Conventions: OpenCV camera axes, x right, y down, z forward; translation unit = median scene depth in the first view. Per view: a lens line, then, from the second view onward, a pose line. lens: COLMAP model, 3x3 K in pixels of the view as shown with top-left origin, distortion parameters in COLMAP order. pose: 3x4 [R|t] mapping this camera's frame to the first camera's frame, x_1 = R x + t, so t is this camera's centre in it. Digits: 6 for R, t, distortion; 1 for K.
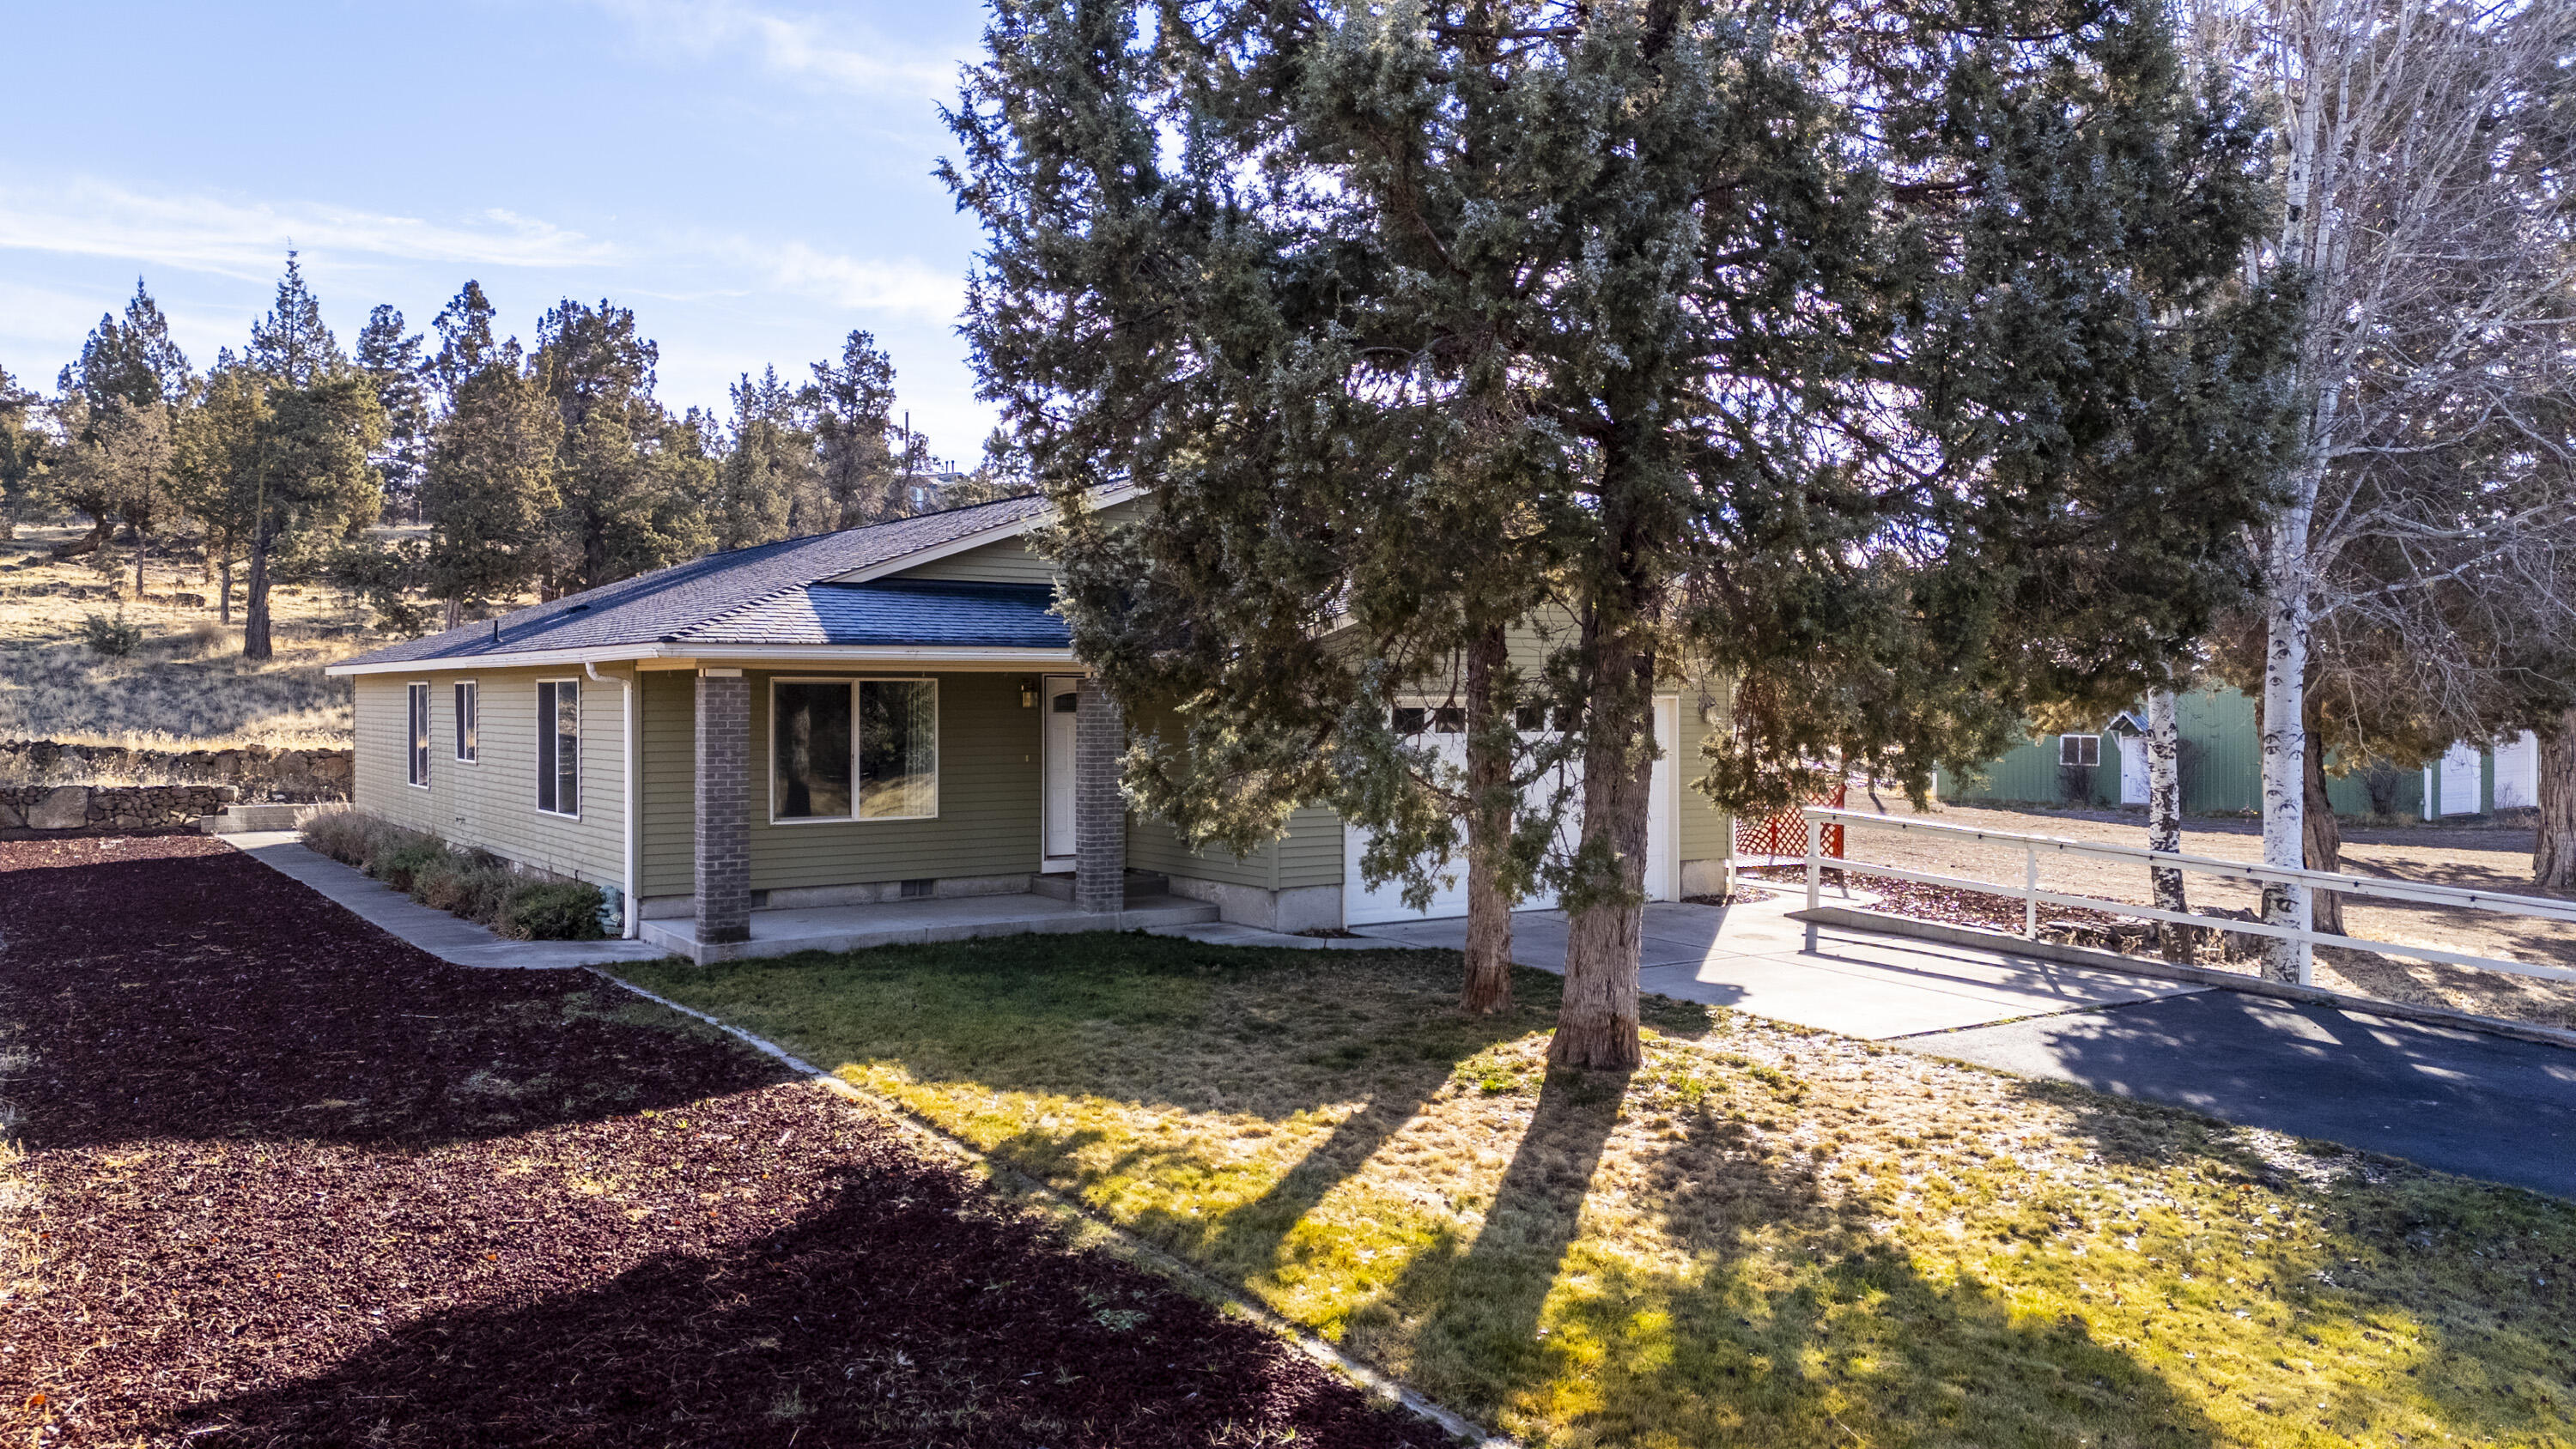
lens RADIAL K [[1887.9, 0, 1280.2], [0, 1887.9, 723.6], [0, 0, 1]] dist [0.092718, -0.089206]
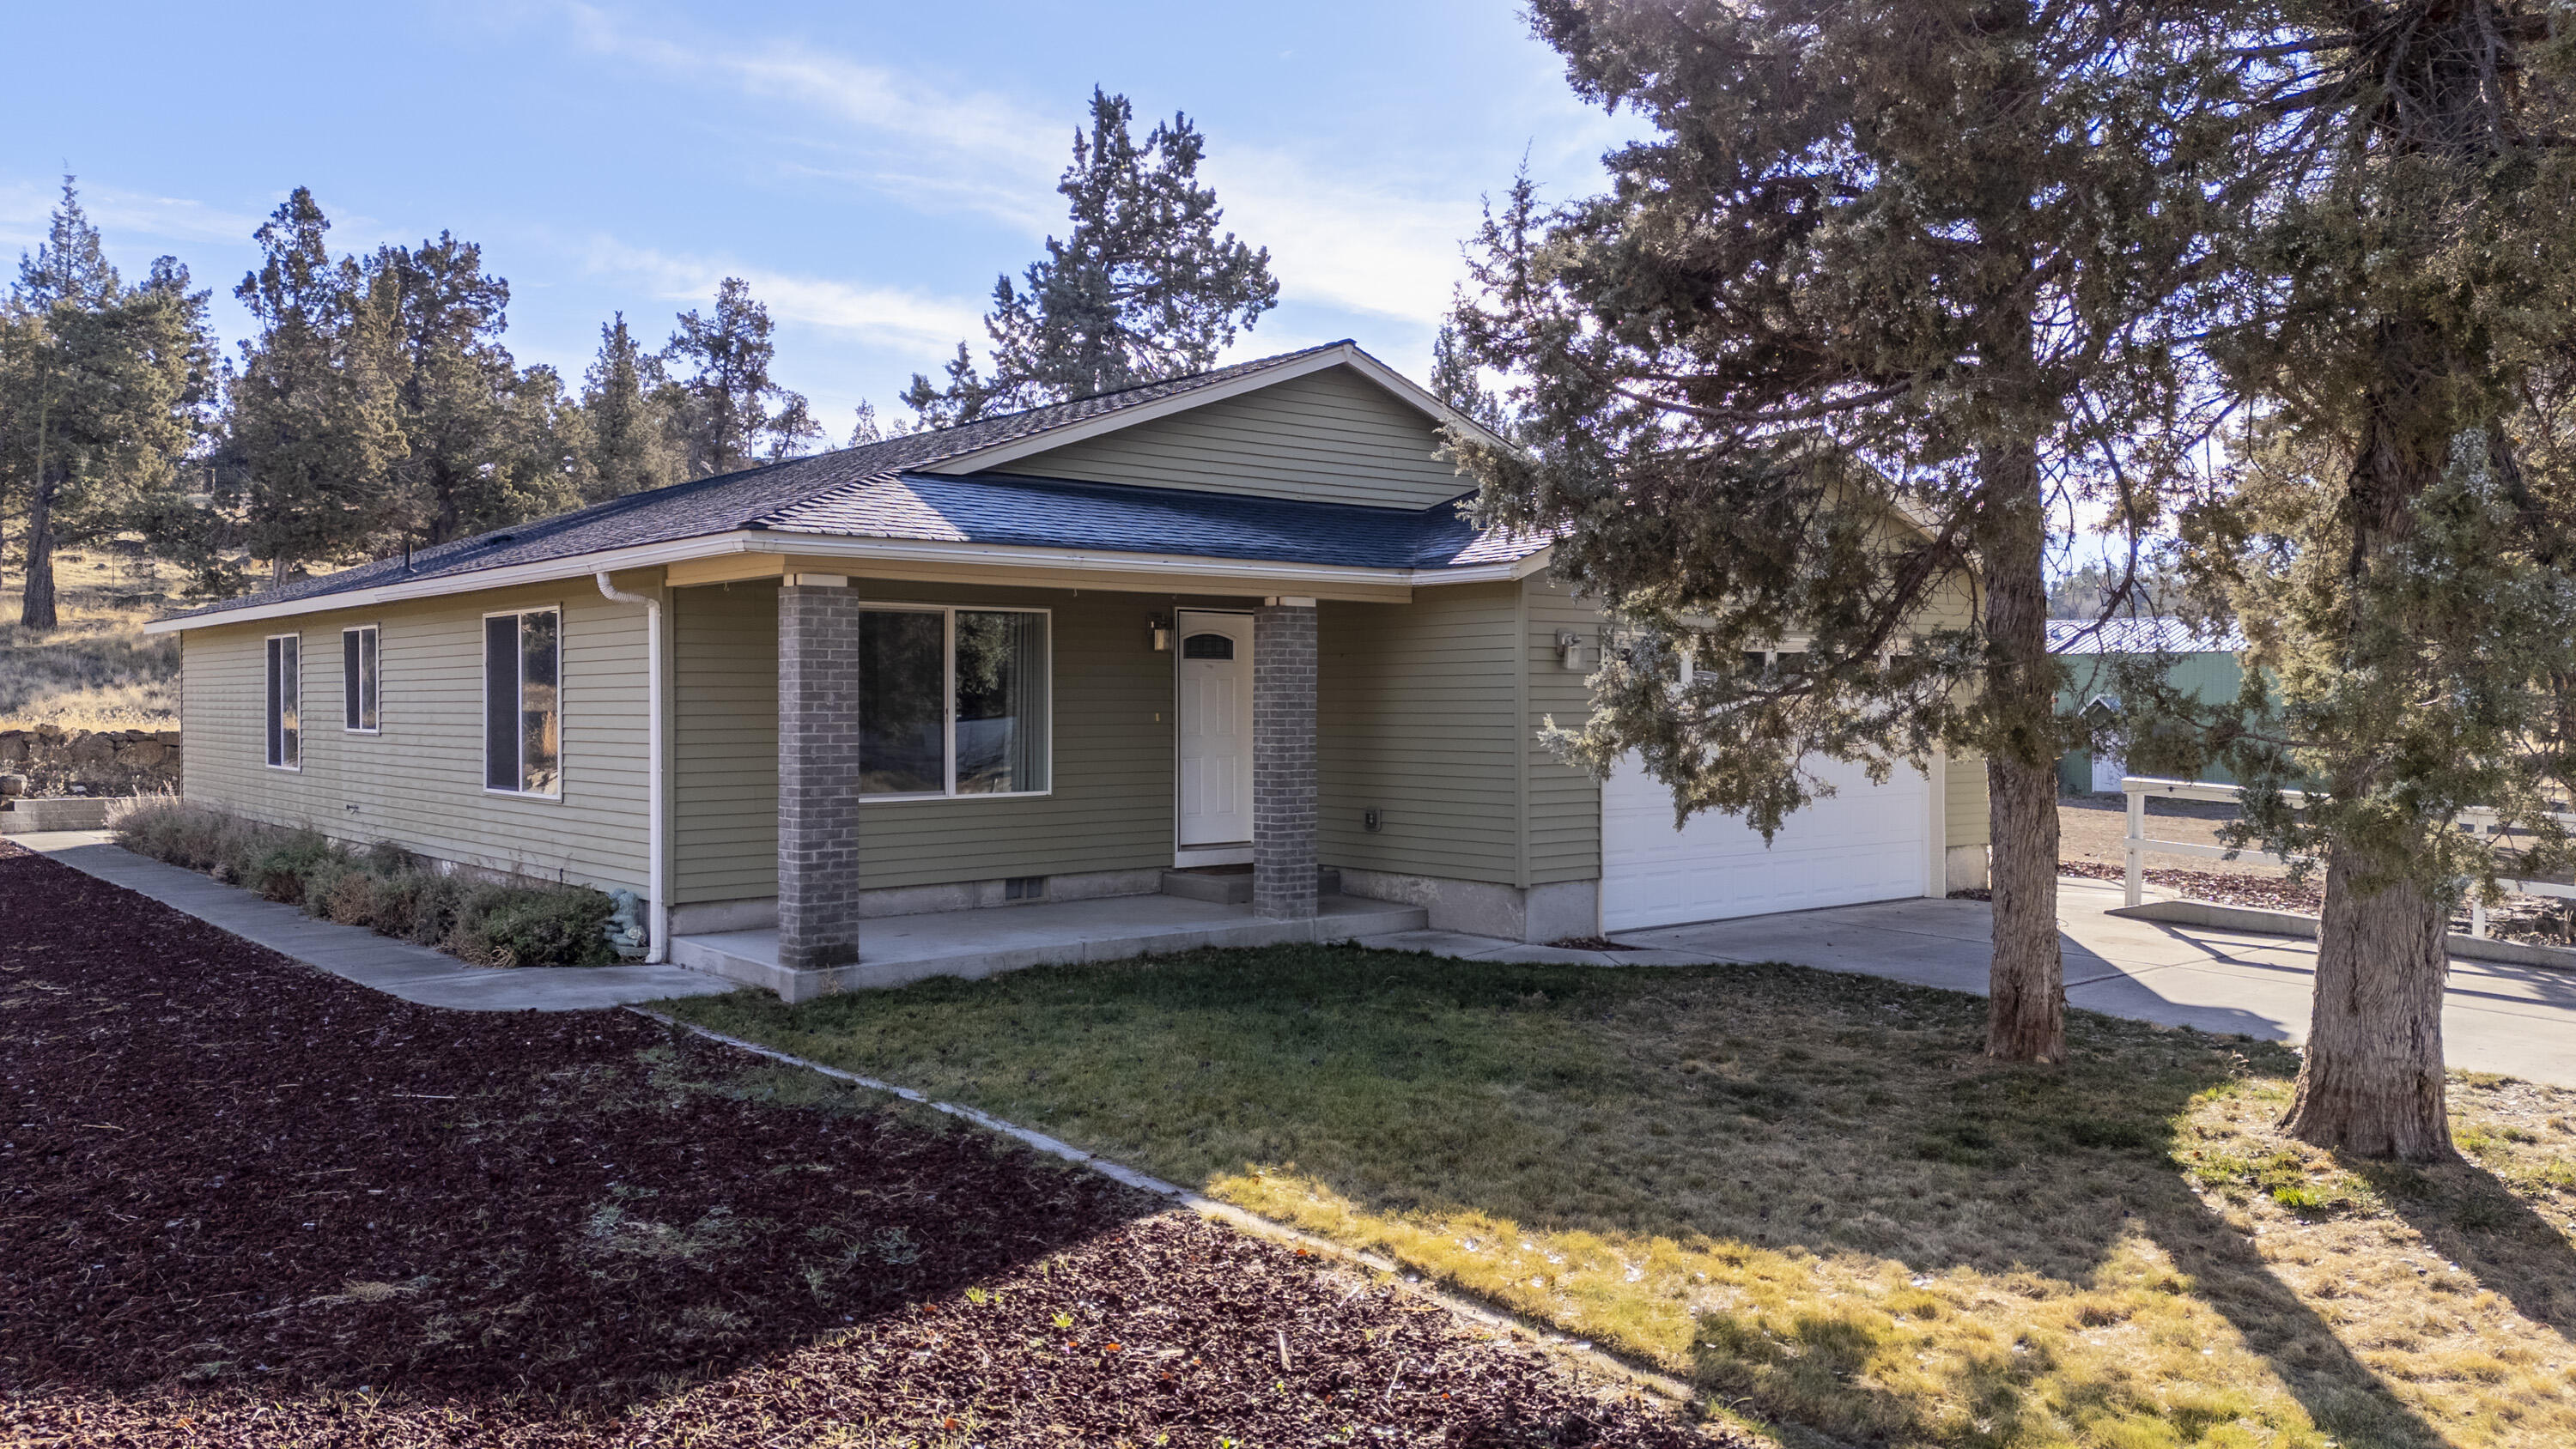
lens RADIAL K [[1887.9, 0, 1280.2], [0, 1887.9, 723.6], [0, 0, 1]] dist [0.092718, -0.089206]
pose [[0.995522, -0.002651, 0.094498, -0.092302], [0.002814, 0.999995, -0.001598, 0.013180], [-0.094493, 0.001857, 0.995524, 0.140863]]
